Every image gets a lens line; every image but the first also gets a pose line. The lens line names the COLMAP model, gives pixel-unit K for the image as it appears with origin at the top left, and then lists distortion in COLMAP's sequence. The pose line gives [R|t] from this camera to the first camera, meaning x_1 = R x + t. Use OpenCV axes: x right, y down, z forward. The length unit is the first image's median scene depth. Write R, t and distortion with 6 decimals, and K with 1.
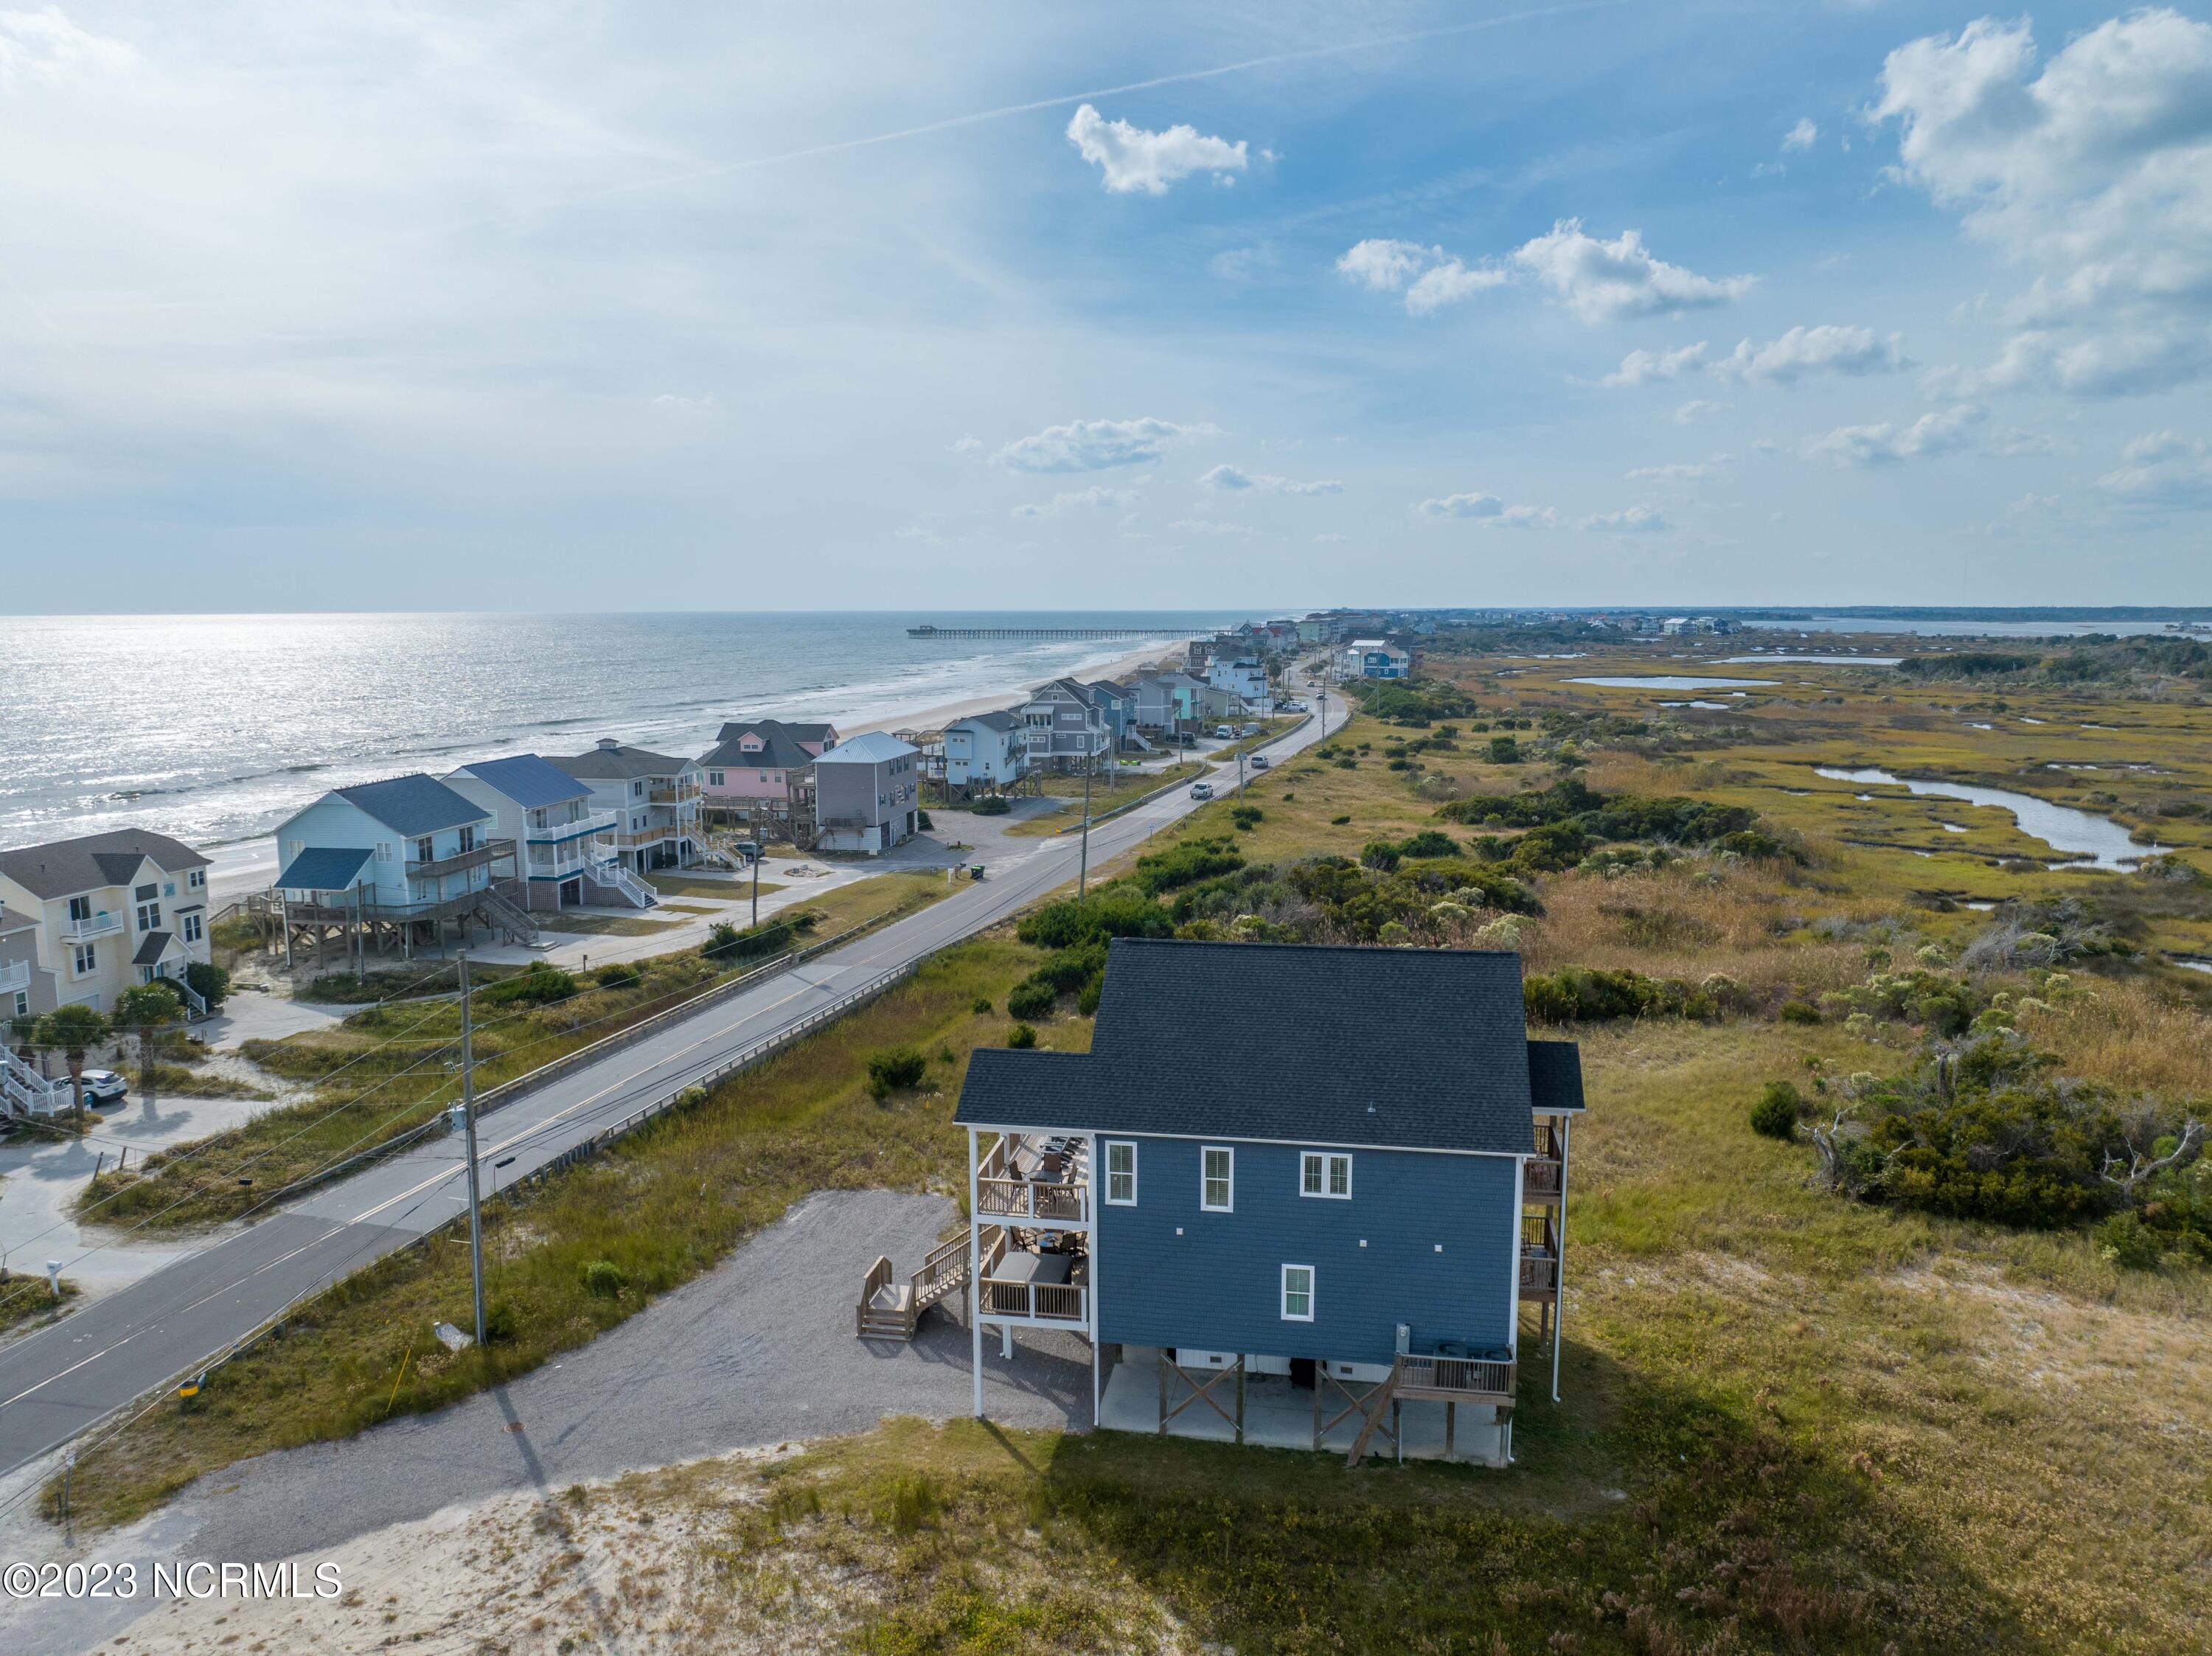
lens RADIAL K [[1566.7, 0, 1106.0], [0, 1566.7, 828.0], [0, 0, 1]] dist [-0.039659, -0.003088]
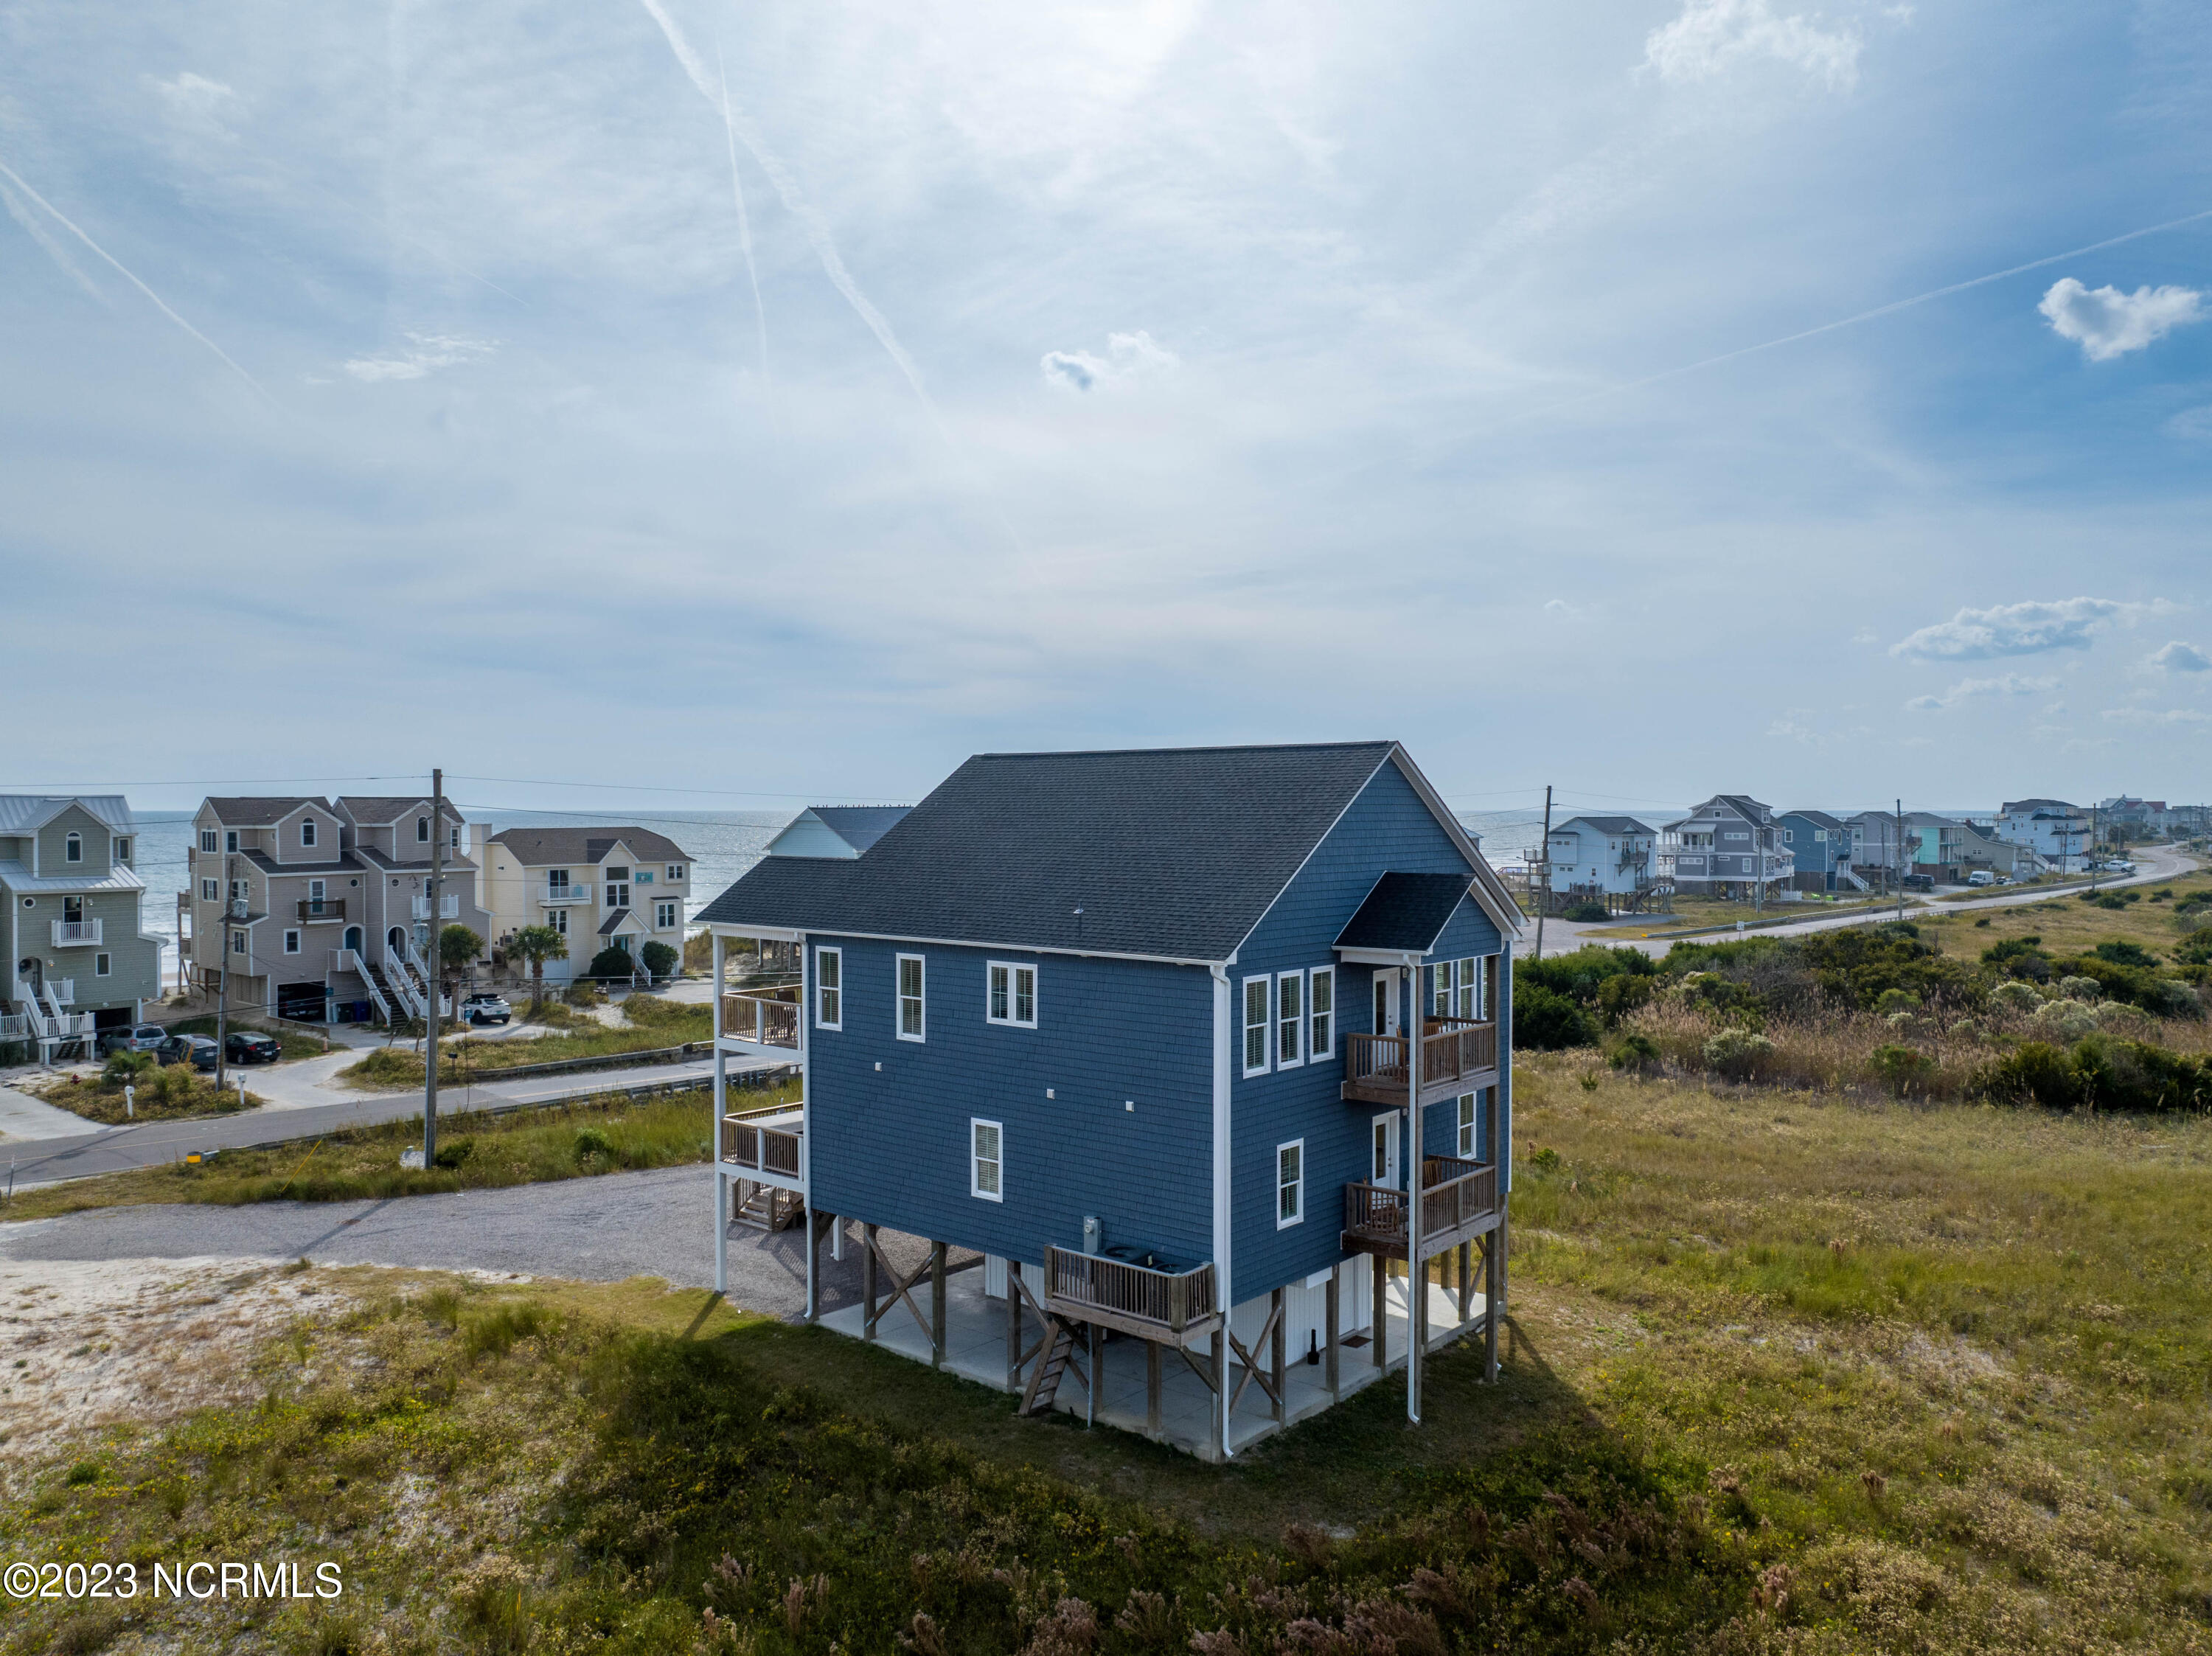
lens RADIAL K [[1566.7, 0, 1106.0], [0, 1566.7, 828.0], [0, 0, 1]] dist [-0.039659, -0.003088]
pose [[0.865217, 0.006943, -0.501350, 0.399592], [-0.070986, 0.991529, -0.108775, 0.161387], [0.496348, 0.129703, 0.858380, 0.274991]]
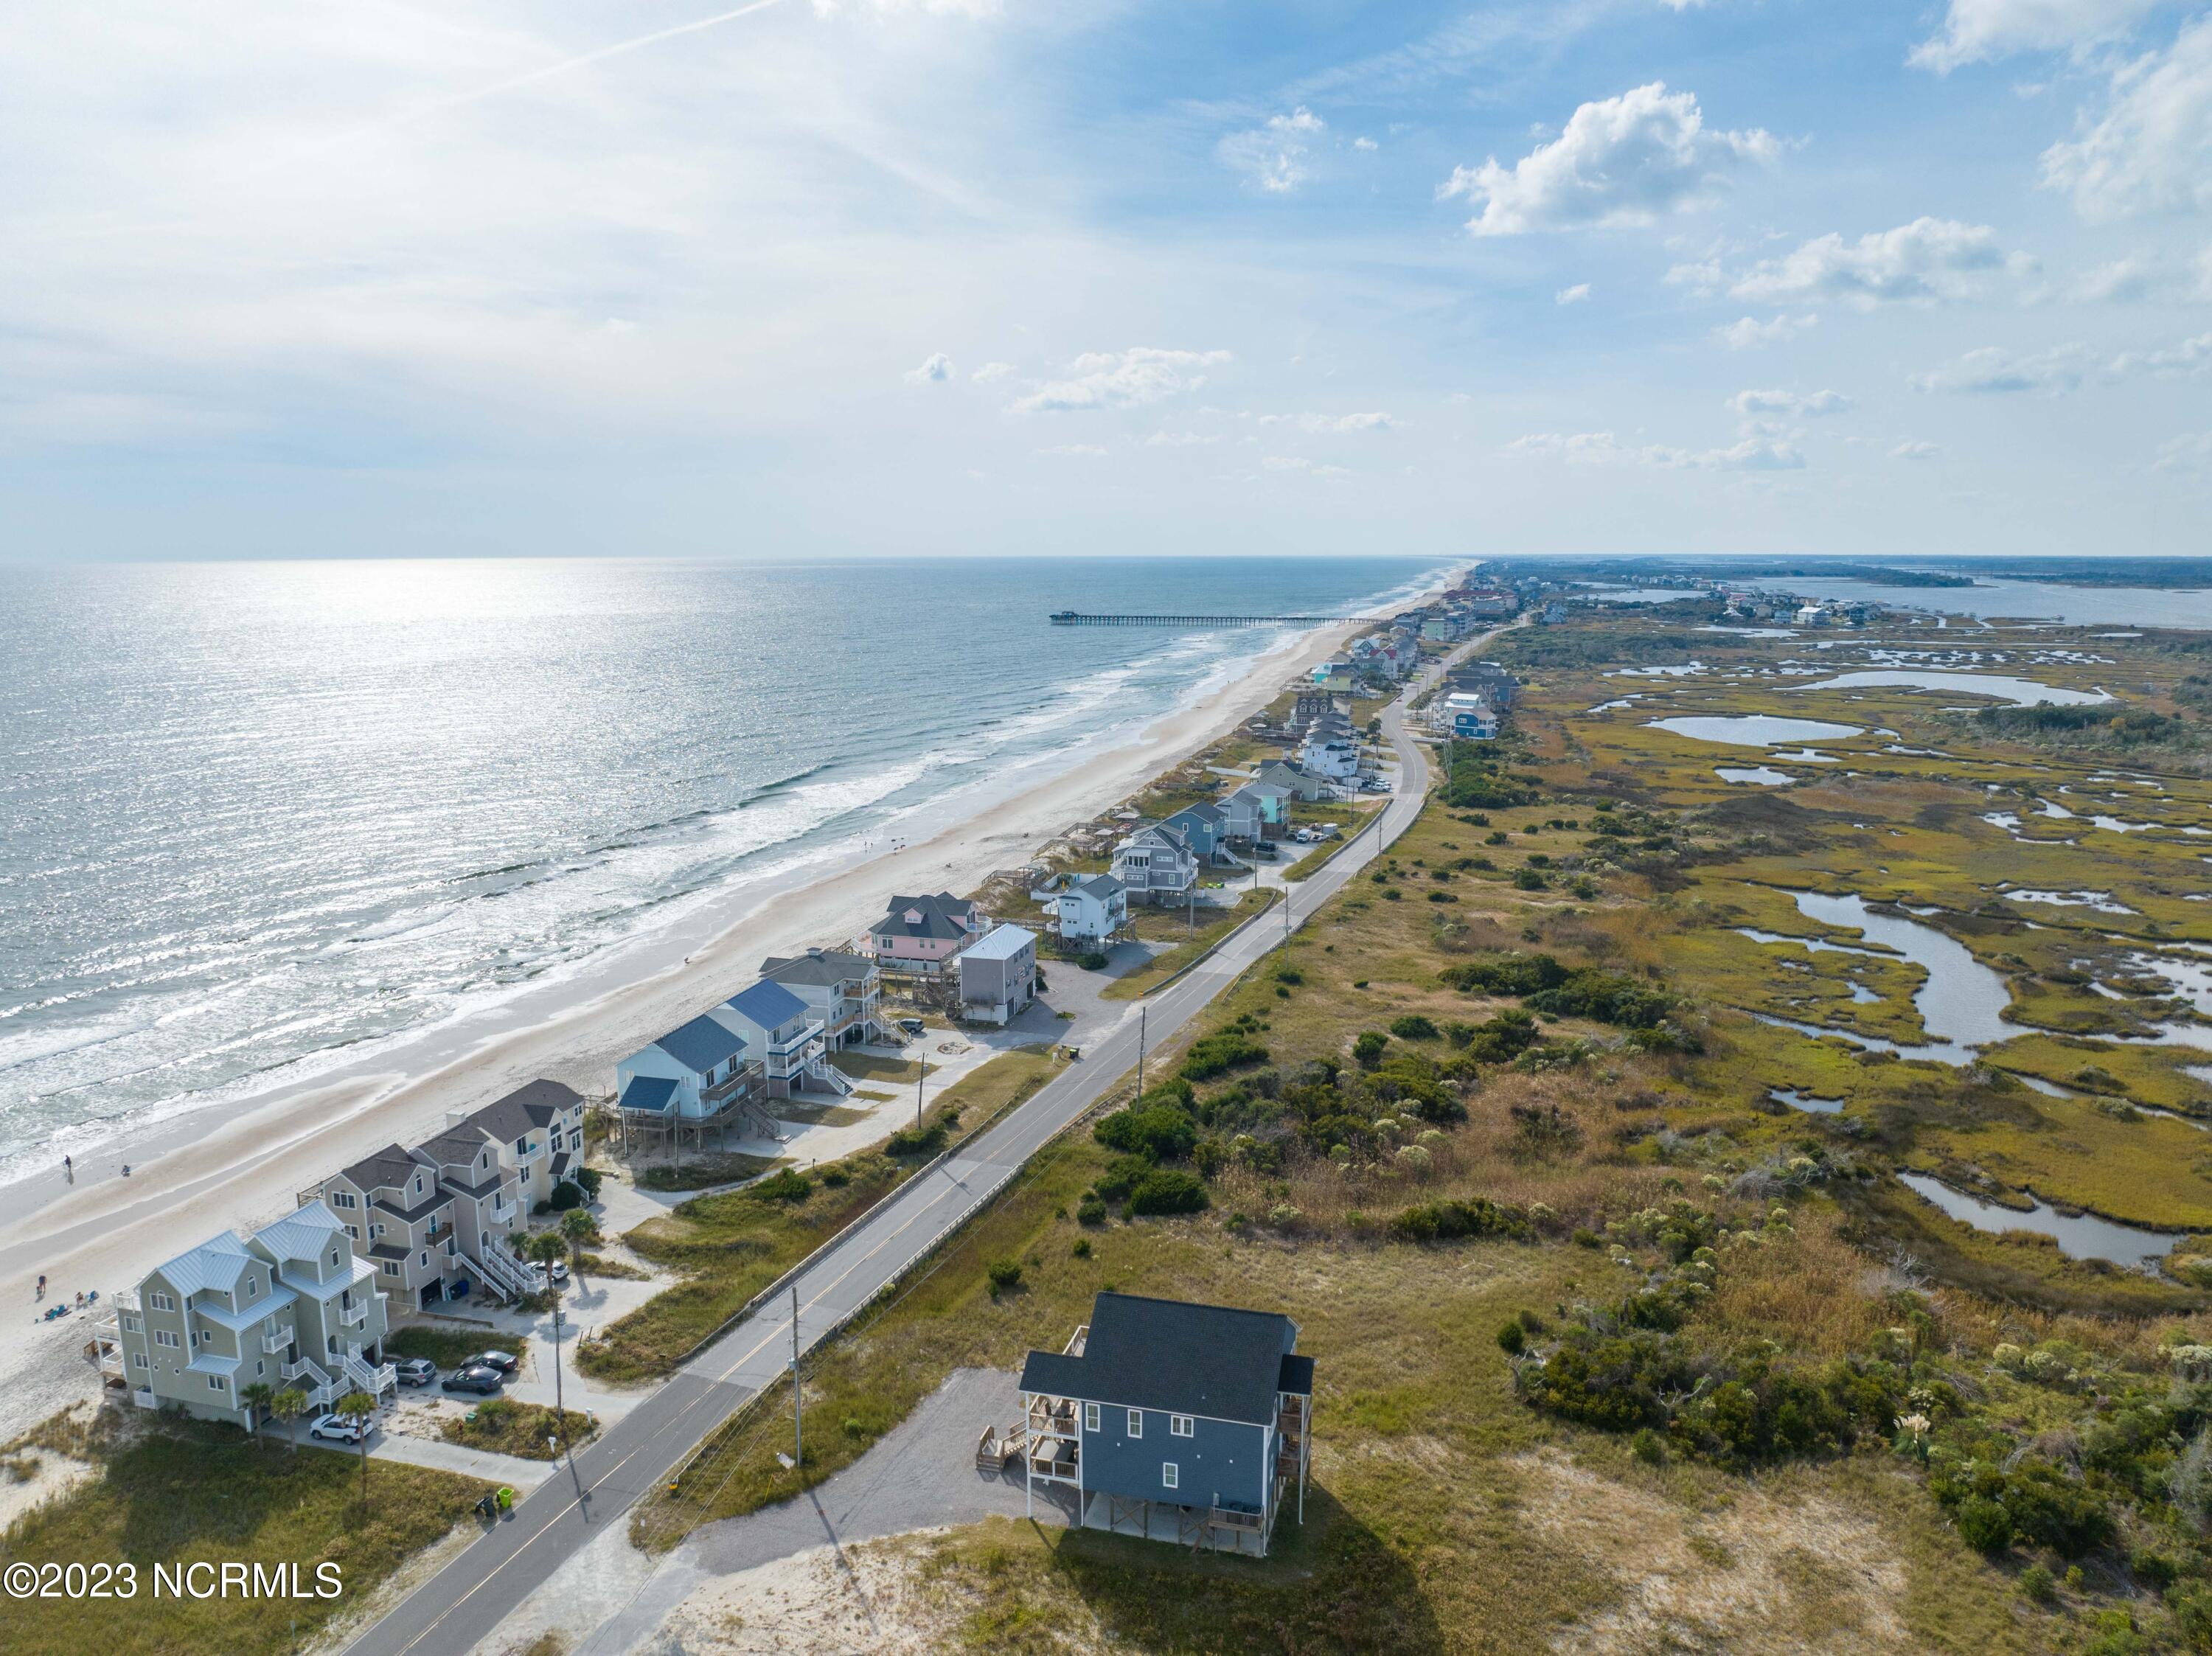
lens RADIAL K [[1566.7, 0, 1106.0], [0, 1566.7, 828.0], [0, 0, 1]] dist [-0.039659, -0.003088]
pose [[0.995691, 0.016633, -0.091234, 0.161183], [-0.013102, 0.999147, 0.039173, -0.523560], [0.091807, -0.037809, 0.995059, -0.871125]]
